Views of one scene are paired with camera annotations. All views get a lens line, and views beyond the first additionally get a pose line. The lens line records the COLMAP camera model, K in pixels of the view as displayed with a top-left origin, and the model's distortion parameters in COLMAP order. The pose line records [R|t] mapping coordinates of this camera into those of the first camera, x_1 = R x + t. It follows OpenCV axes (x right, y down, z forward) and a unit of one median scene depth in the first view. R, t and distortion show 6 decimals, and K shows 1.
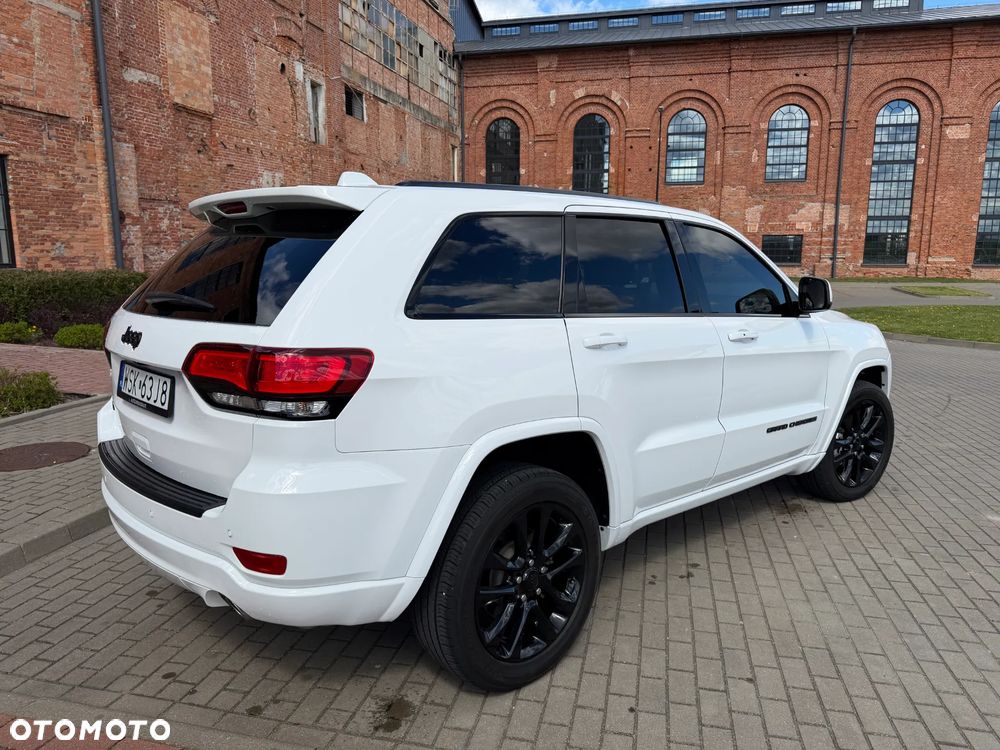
lens RADIAL K [[710.8, 0, 497.0], [0, 710.8, 373.1], [0, 0, 1]] dist [0.010418, -0.015513]
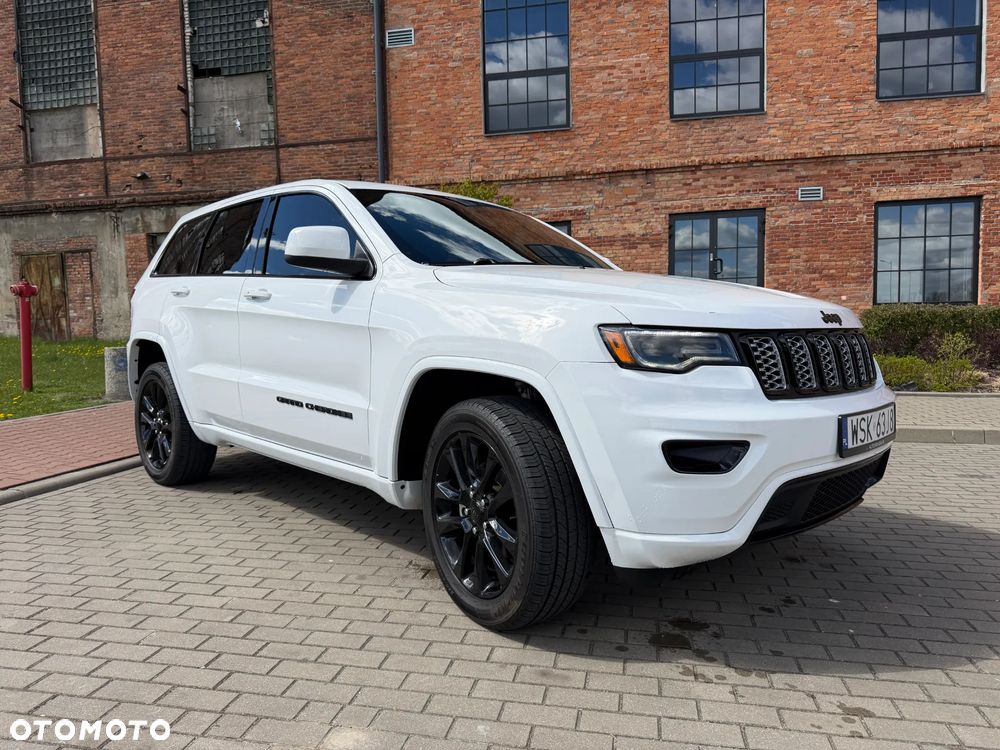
lens RADIAL K [[708.2, 0, 494.7], [0, 708.2, 377.3], [0, 0, 1]] dist [0.042508, -0.056172]
pose [[0.028597, 0.073572, -0.996880, 0.239827], [-0.151511, 0.986084, 0.068429, -0.009759], [0.988042, 0.149082, 0.039346, 0.226346]]
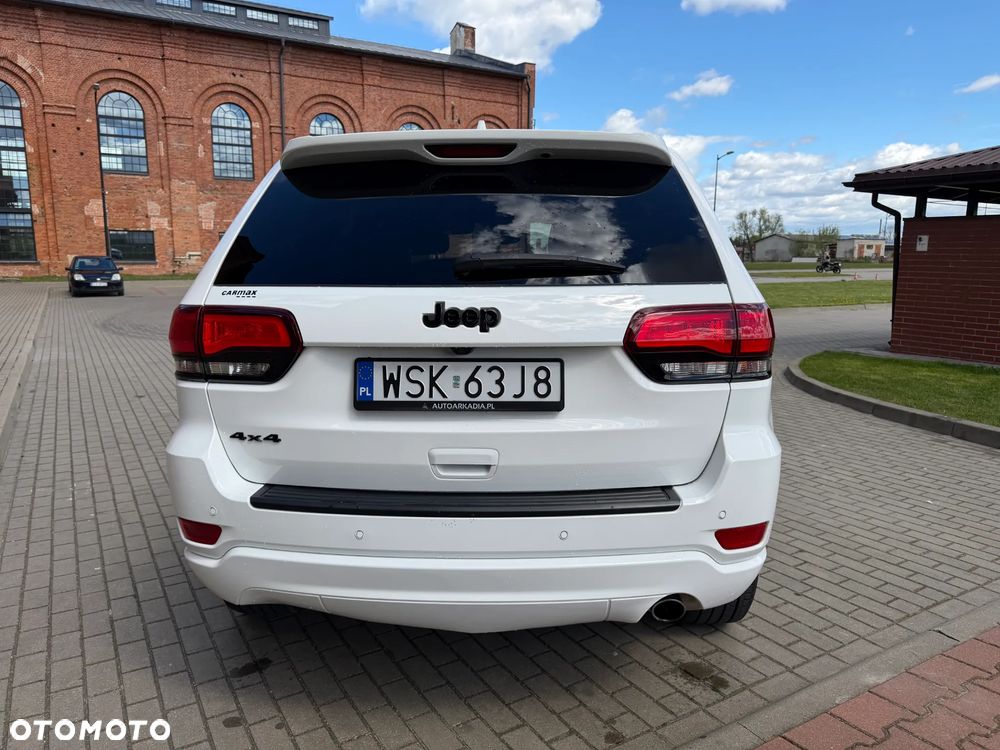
lens RADIAL K [[713.4, 0, 501.7], [0, 713.4, 372.7], [0, 0, 1]] dist [0.011029, -0.014629]
pose [[0.709172, -0.112101, 0.696066, -0.122914], [0.112938, 0.992592, 0.044792, -0.002558], [-0.695931, 0.046847, 0.716579, 0.056041]]
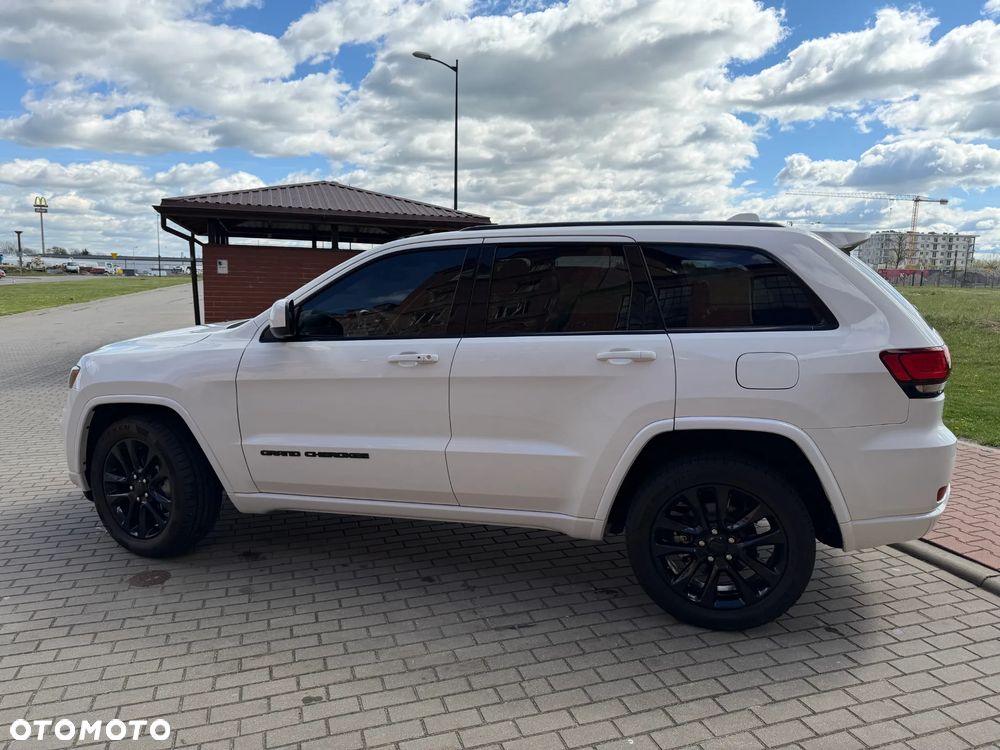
lens RADIAL K [[711.0, 0, 502.6], [0, 711.0, 381.8], [0, 0, 1]] dist [0.014821, -0.019510]
pose [[-0.530568, -0.135151, 0.836798, -0.161357], [0.121869, 0.964788, 0.233094, -0.051471], [-0.838836, 0.225652, -0.495415, 0.309831]]
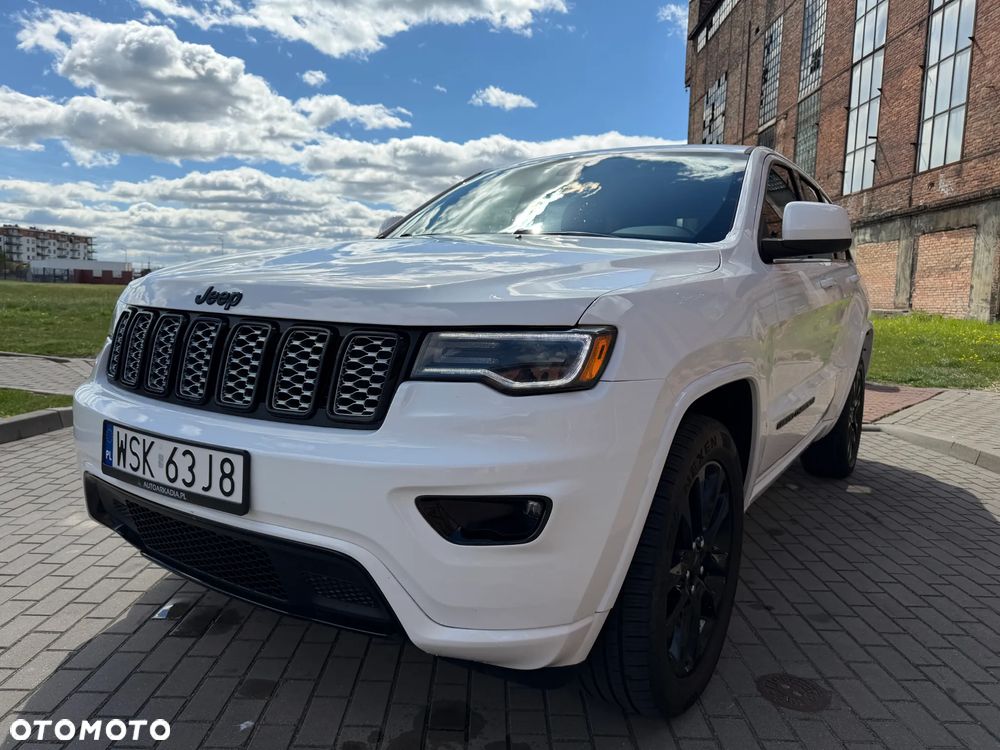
lens RADIAL K [[715.3, 0, 507.0], [0, 715.3, 377.6], [0, 0, 1]] dist [0.004398, -0.008155]
pose [[-0.967787, -0.005006, -0.251722, 0.102958], [-0.074366, 0.960878, 0.266802, -0.036542], [0.240539, 0.276927, -0.930297, 0.378816]]
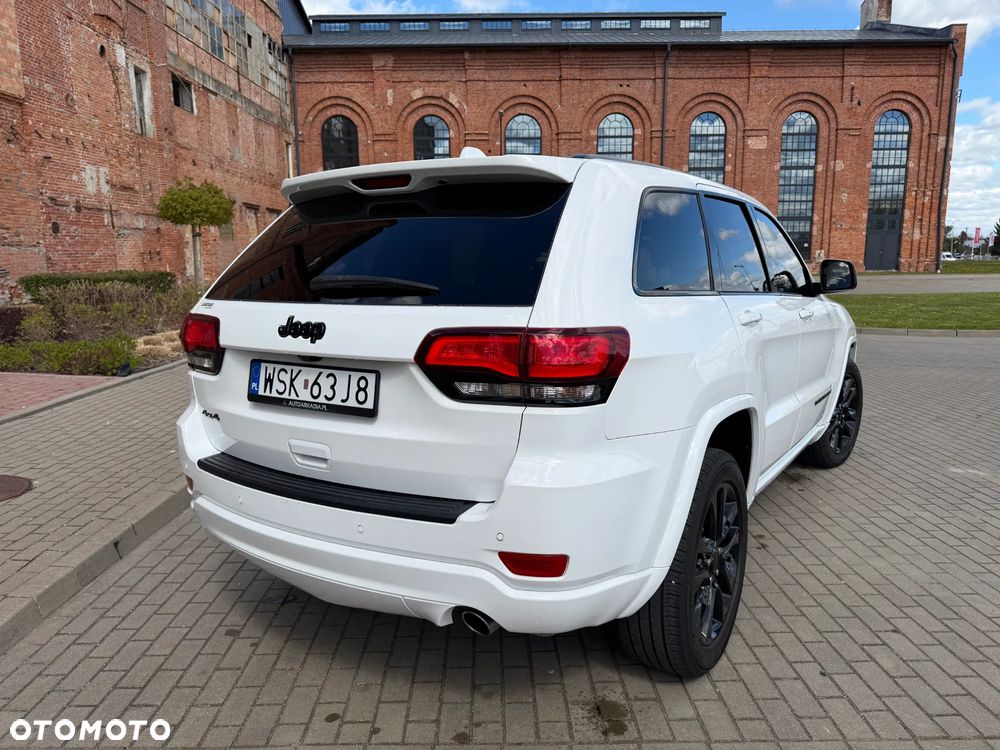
lens RADIAL K [[713.4, 0, 501.7], [0, 713.4, 372.7], [0, 0, 1]] dist [0.011029, -0.014629]
pose [[0.969527, -0.050630, 0.239696, -0.060182], [0.051805, 0.998656, 0.001400, 0.001724], [-0.239445, 0.011060, 0.970847, 0.013021]]
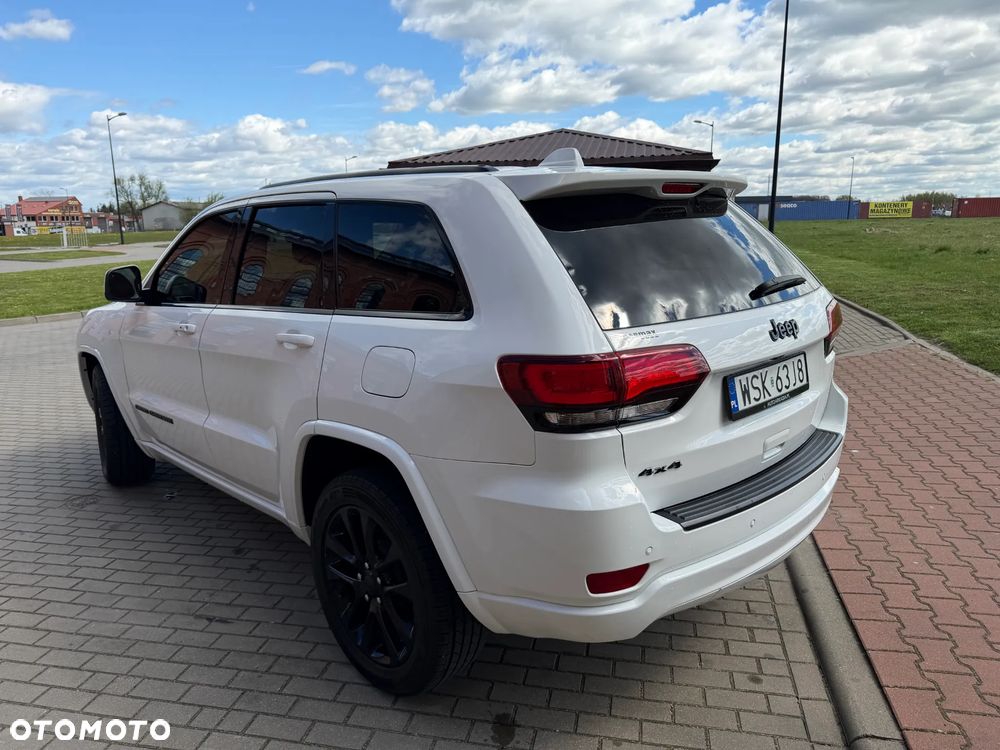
lens RADIAL K [[713.4, 0, 501.7], [0, 713.4, 372.7], [0, 0, 1]] dist [0.011029, -0.014629]
pose [[-0.022685, -0.211375, 0.977142, -0.175507], [0.180168, 0.960526, 0.211963, -0.031995], [-0.983374, 0.180858, 0.016294, 0.167155]]
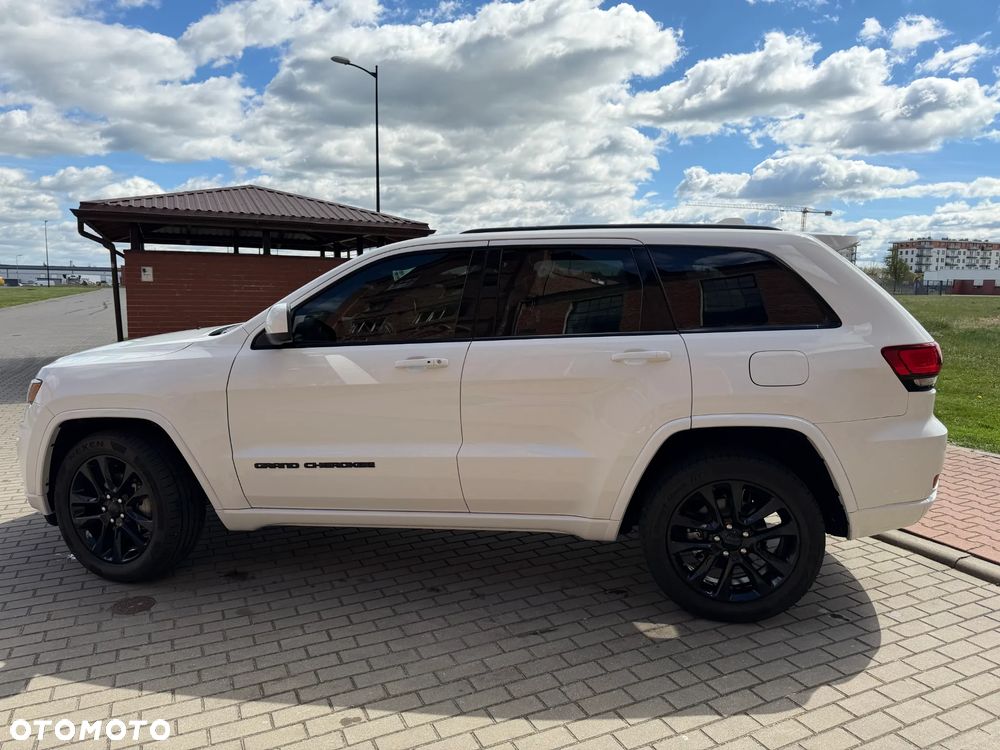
lens RADIAL K [[713.4, 0, 501.7], [0, 713.4, 372.7], [0, 0, 1]] dist [0.011029, -0.014629]
pose [[-0.629312, -0.103706, 0.770202, -0.147470], [0.114525, 0.967861, 0.223896, -0.052946], [-0.768668, 0.229108, -0.597209, 0.328437]]
